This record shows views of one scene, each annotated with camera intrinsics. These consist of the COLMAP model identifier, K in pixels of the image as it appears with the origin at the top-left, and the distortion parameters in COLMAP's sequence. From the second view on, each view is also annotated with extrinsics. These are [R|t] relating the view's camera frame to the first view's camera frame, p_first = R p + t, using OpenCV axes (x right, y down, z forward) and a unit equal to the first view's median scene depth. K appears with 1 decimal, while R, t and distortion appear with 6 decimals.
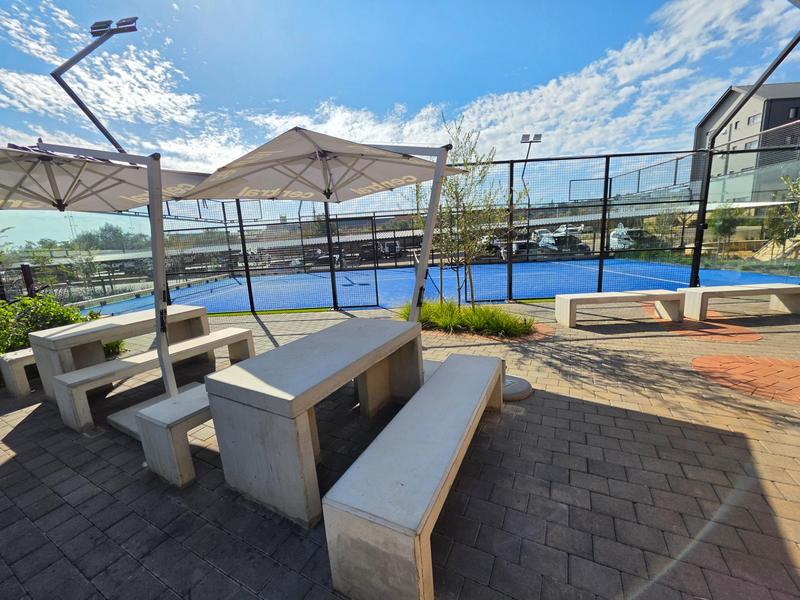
lens RADIAL K [[322.1, 0, 397.9], [0, 322.1, 301.9], [0, 0, 1]] dist [0.000572, 0.000106]
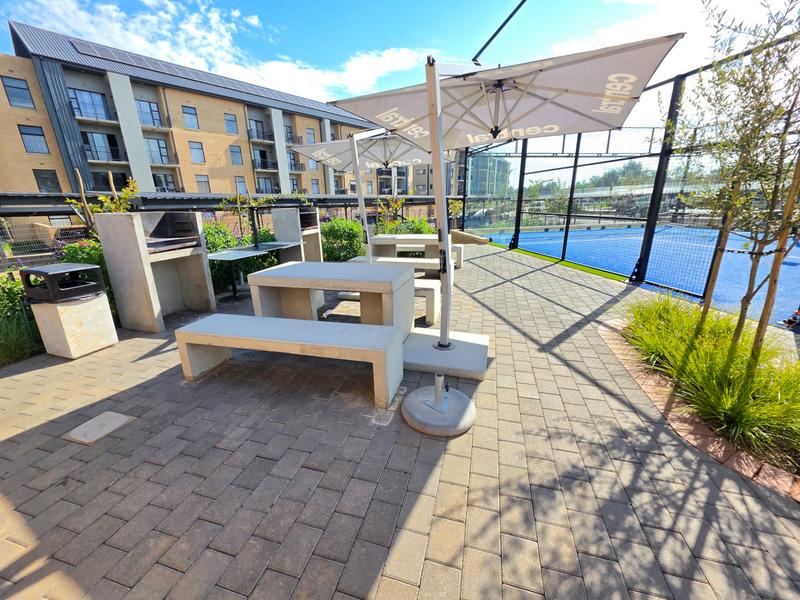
lens RADIAL K [[322.1, 0, 398.4], [0, 322.1, 301.0], [0, 0, 1]] dist [0.000572, 0.000106]
pose [[0.204673, 0.345212, -0.915935, 0.697532], [-0.178639, 0.933203, 0.311802, -0.130070], [0.962391, 0.099804, 0.252670, 0.564327]]
